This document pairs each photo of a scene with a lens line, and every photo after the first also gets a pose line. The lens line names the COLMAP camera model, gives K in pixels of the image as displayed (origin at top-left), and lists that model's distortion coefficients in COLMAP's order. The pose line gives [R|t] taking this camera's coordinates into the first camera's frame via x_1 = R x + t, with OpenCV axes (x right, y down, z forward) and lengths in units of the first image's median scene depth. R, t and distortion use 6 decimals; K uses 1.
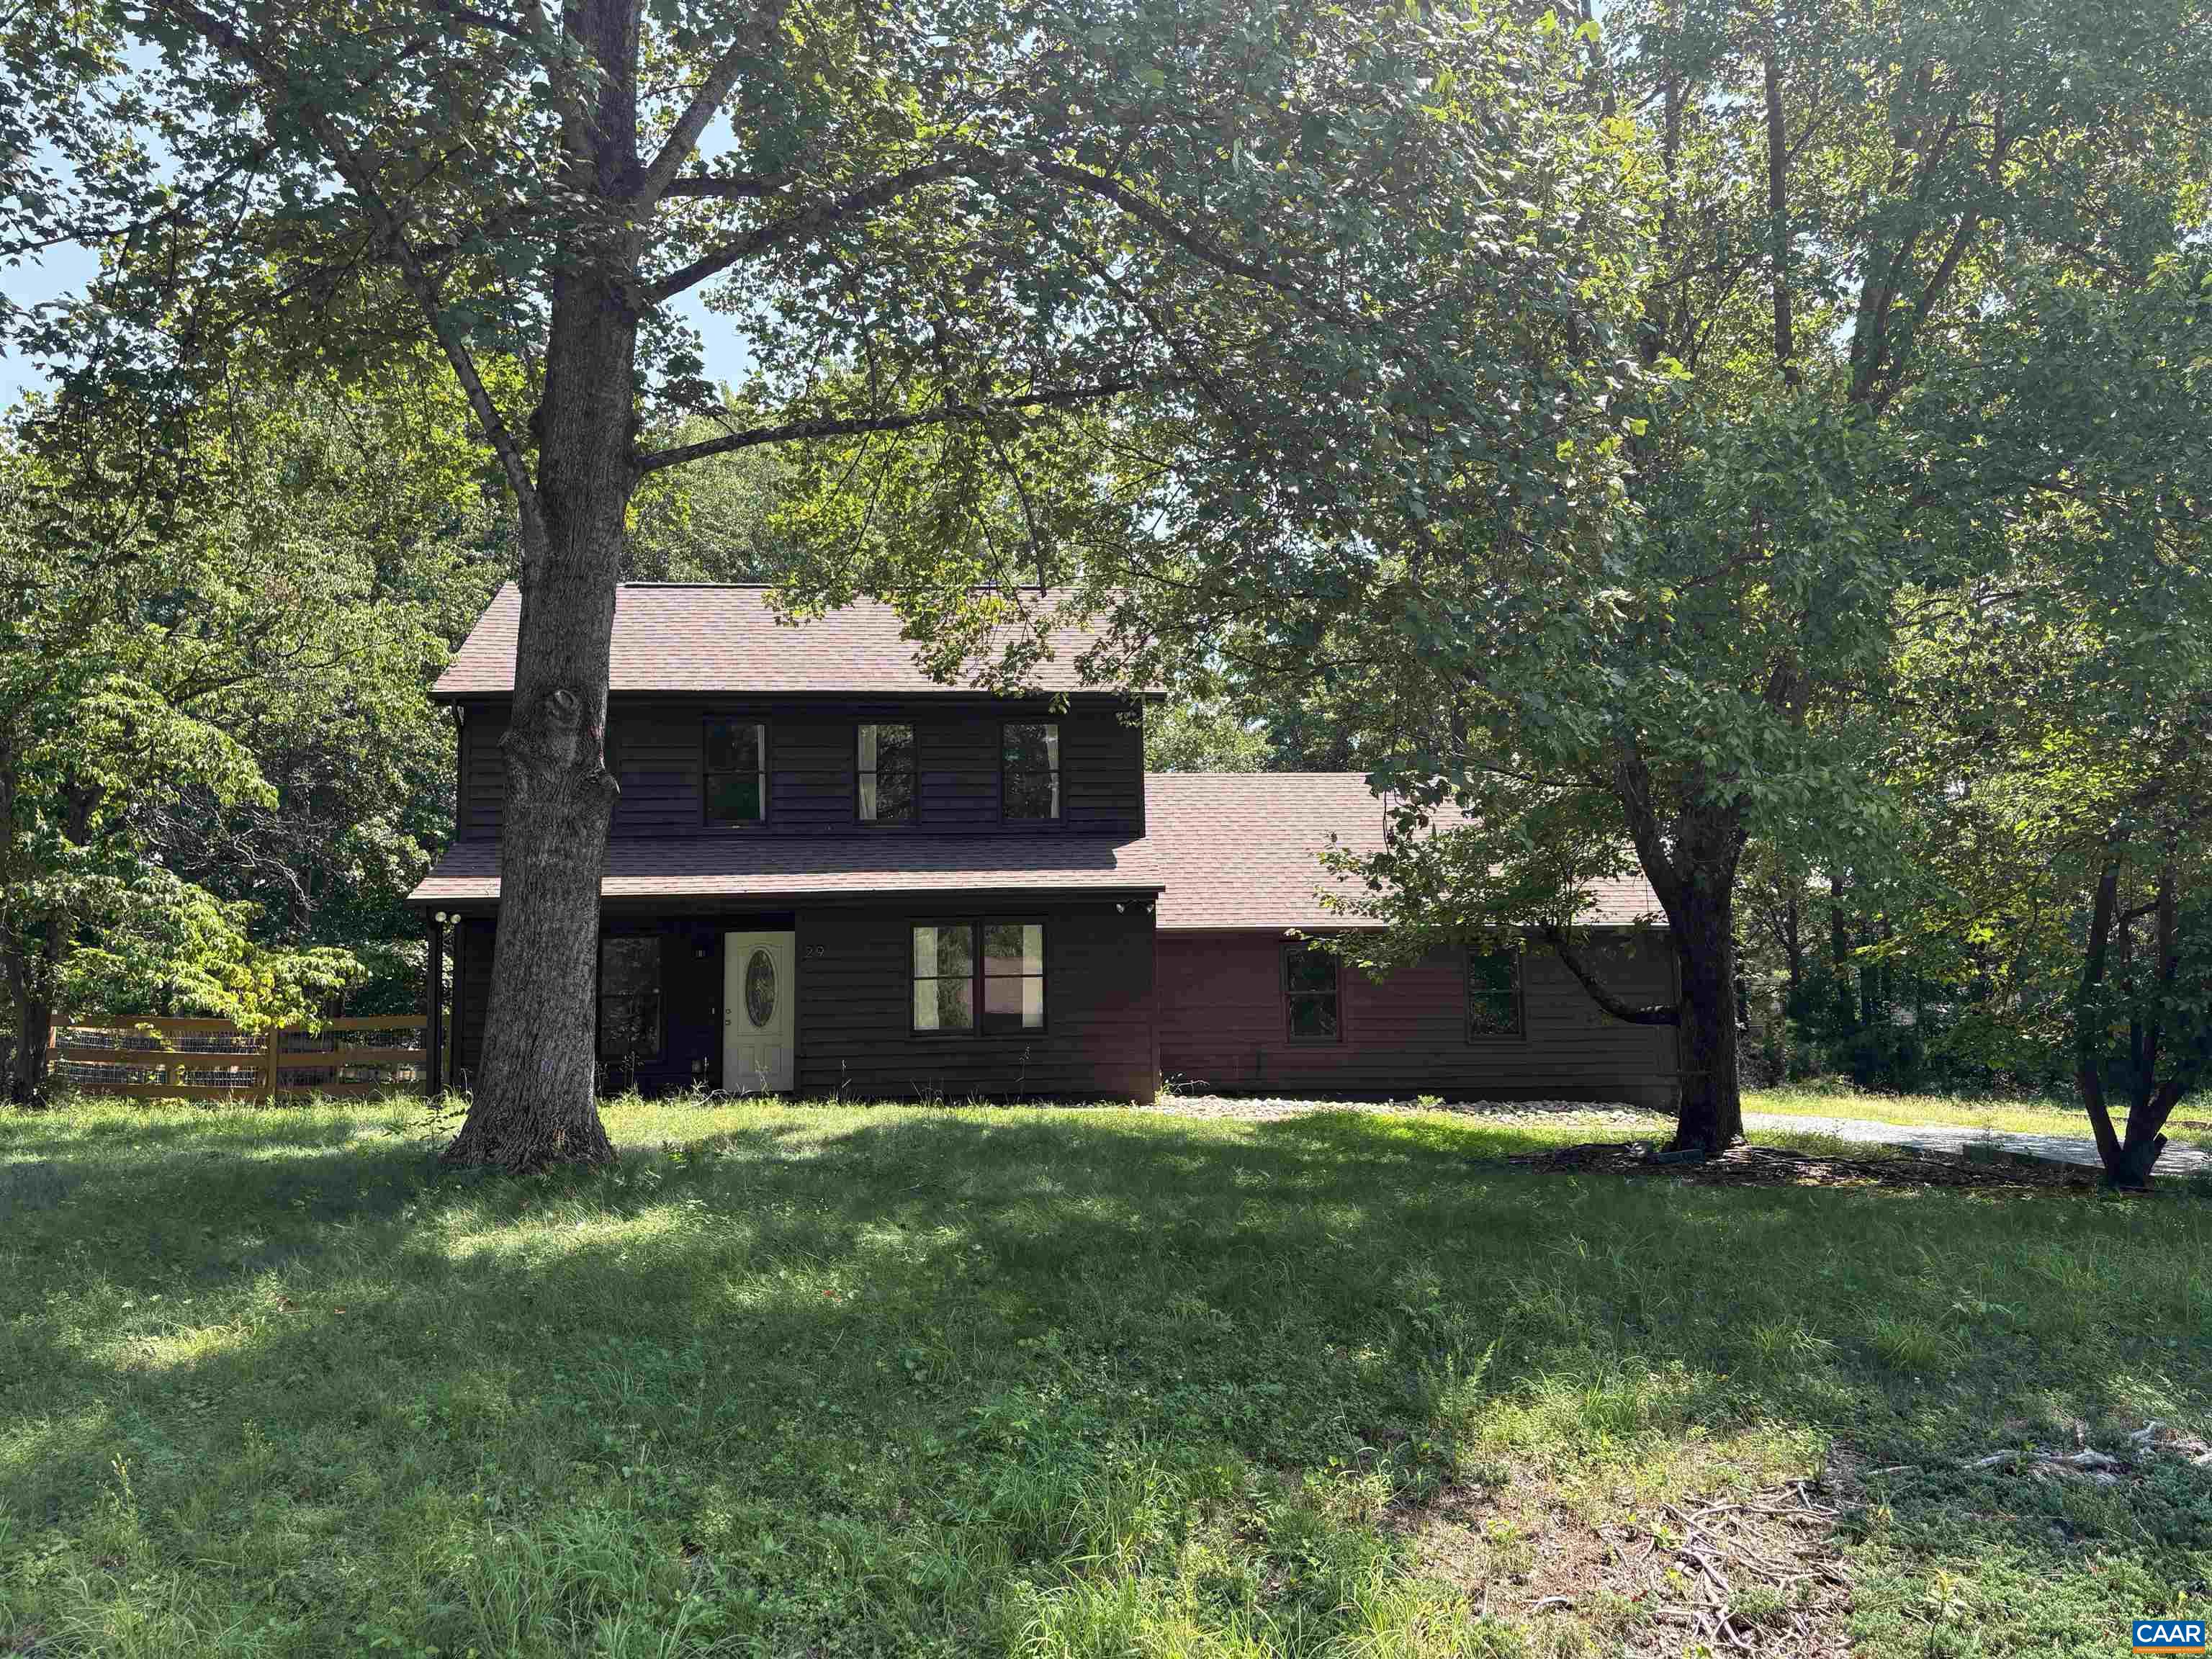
lens RADIAL K [[1655.8, 0, 1111.1], [0, 1655.8, 828.4], [0, 0, 1]] dist [0.059217, -0.003631]
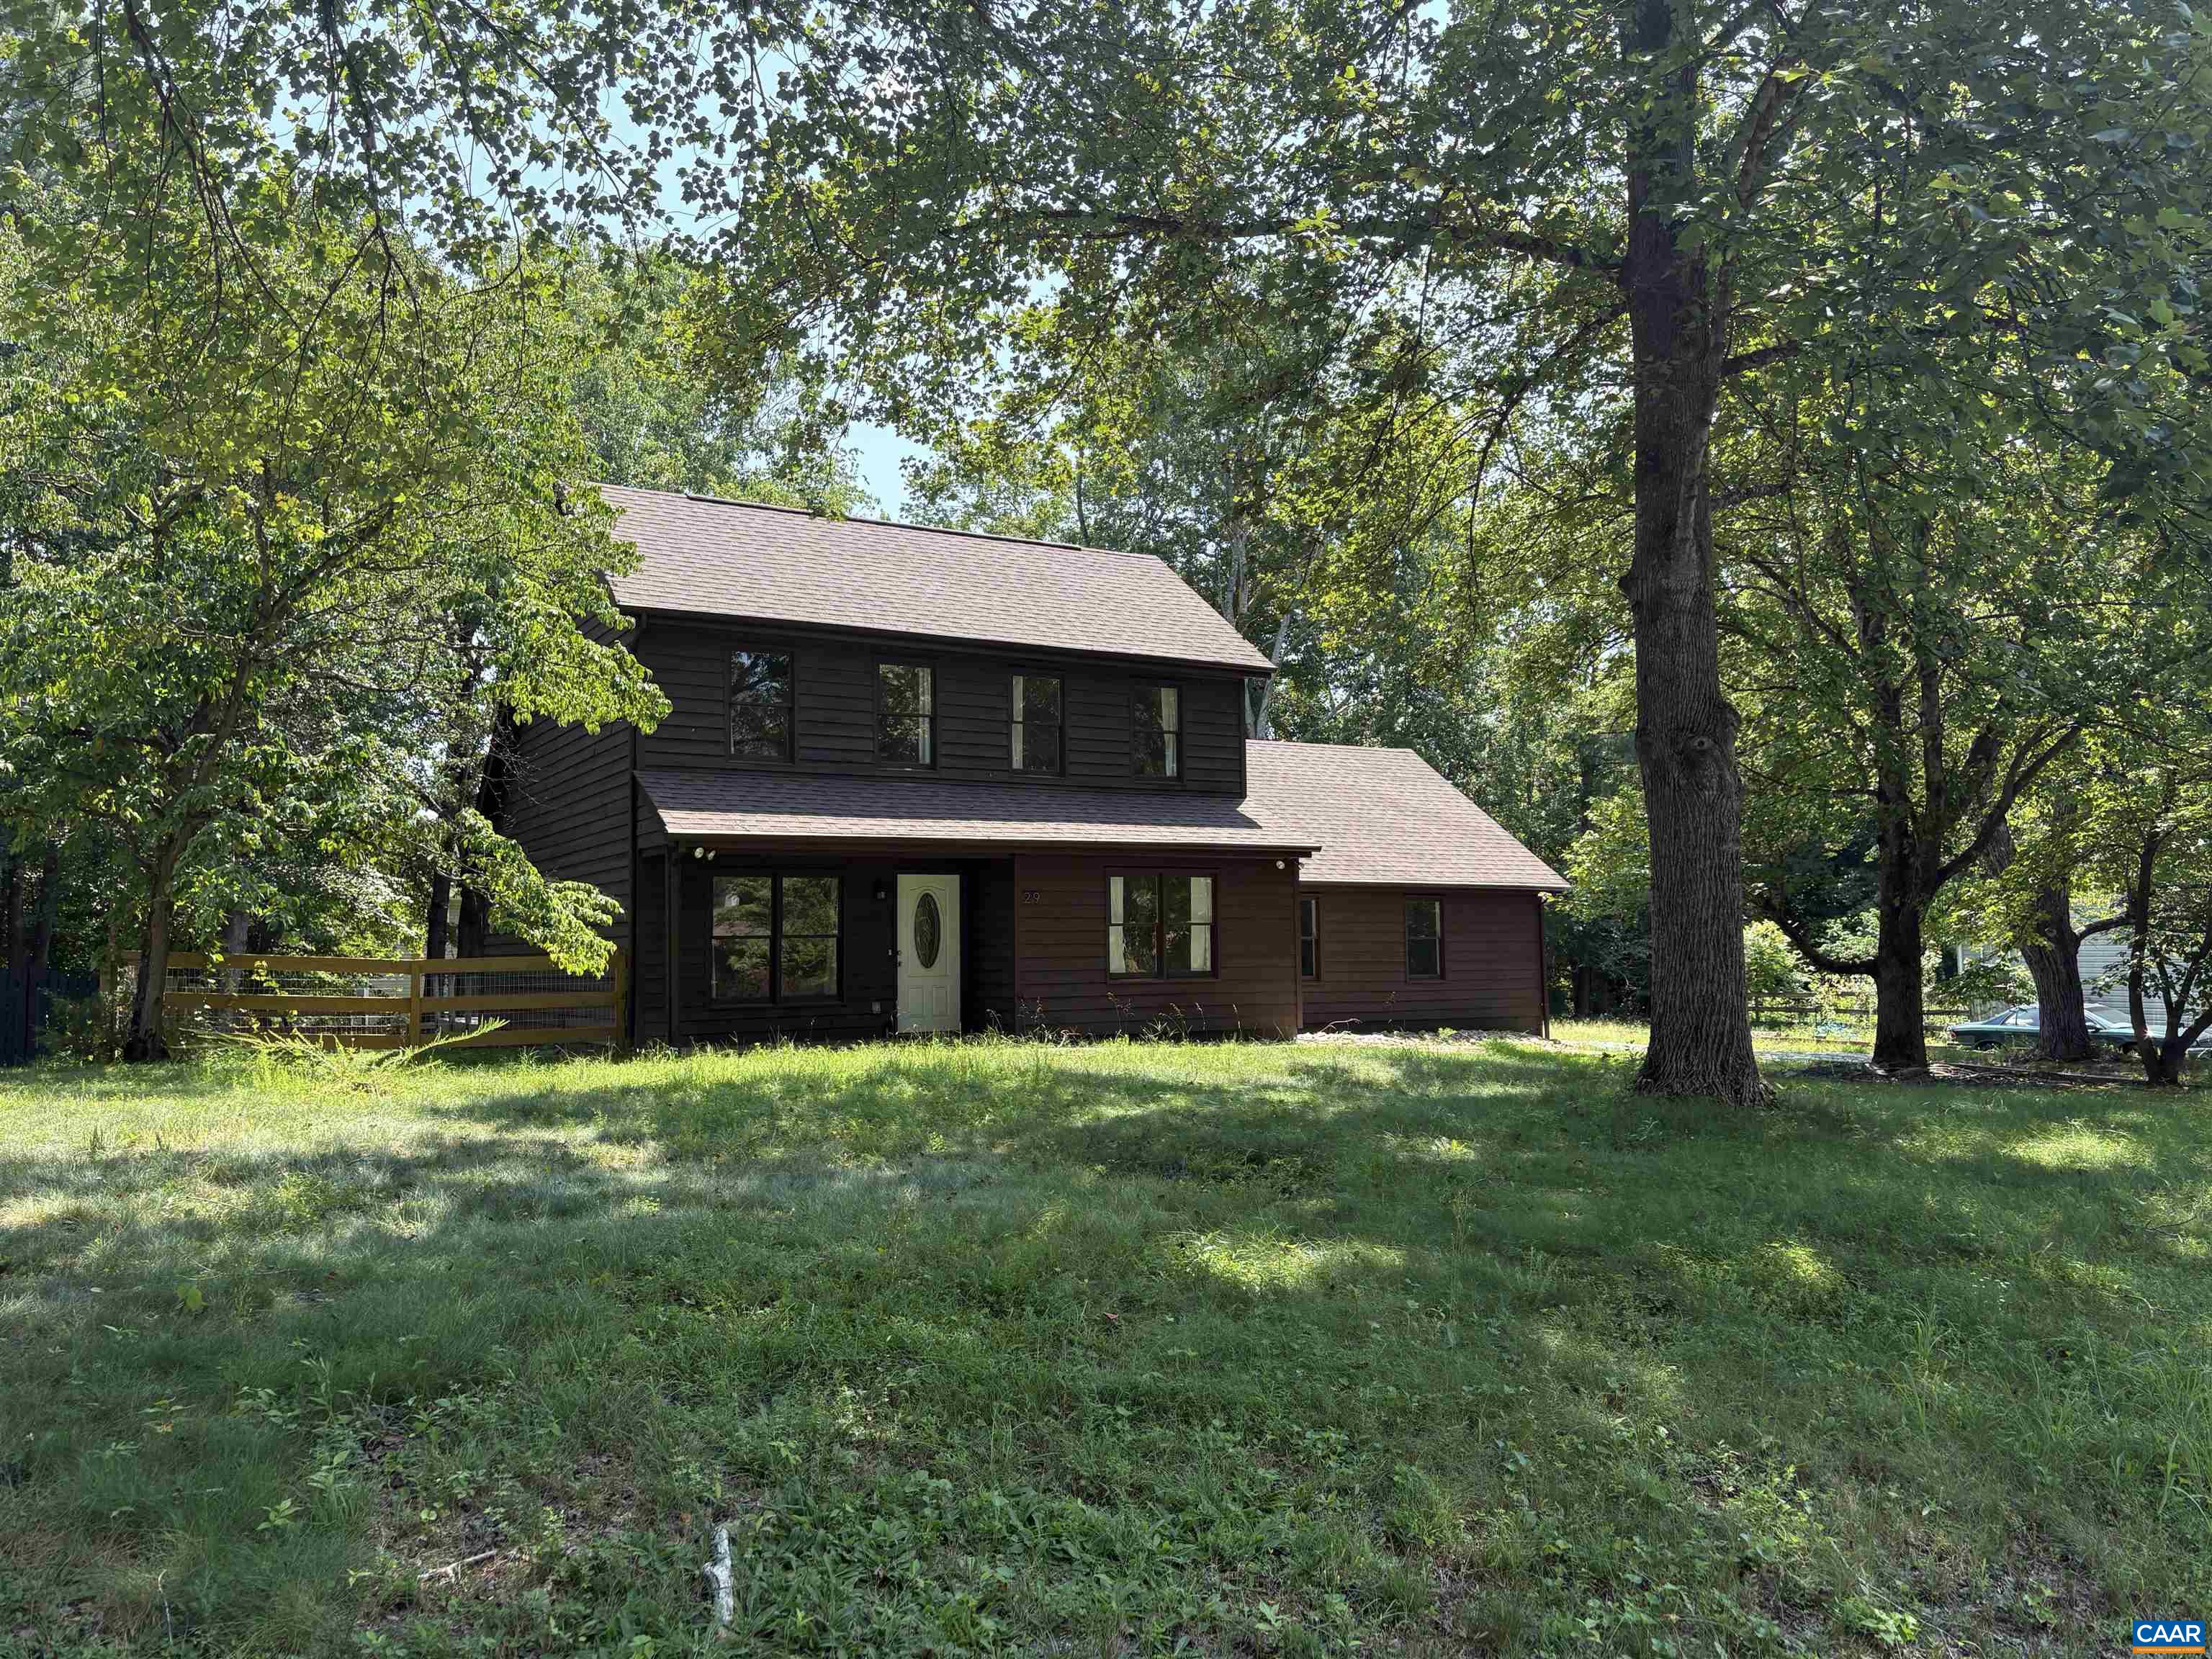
lens RADIAL K [[1655.8, 0, 1121.0], [0, 1655.8, 826.7], [0, 0, 1]] dist [0.059217, -0.003631]
pose [[0.896655, 0.039378, 0.440976, -0.581310], [-0.056706, 0.998048, 0.026180, 0.000147], [-0.439084, -0.048481, 0.897137, 0.052716]]
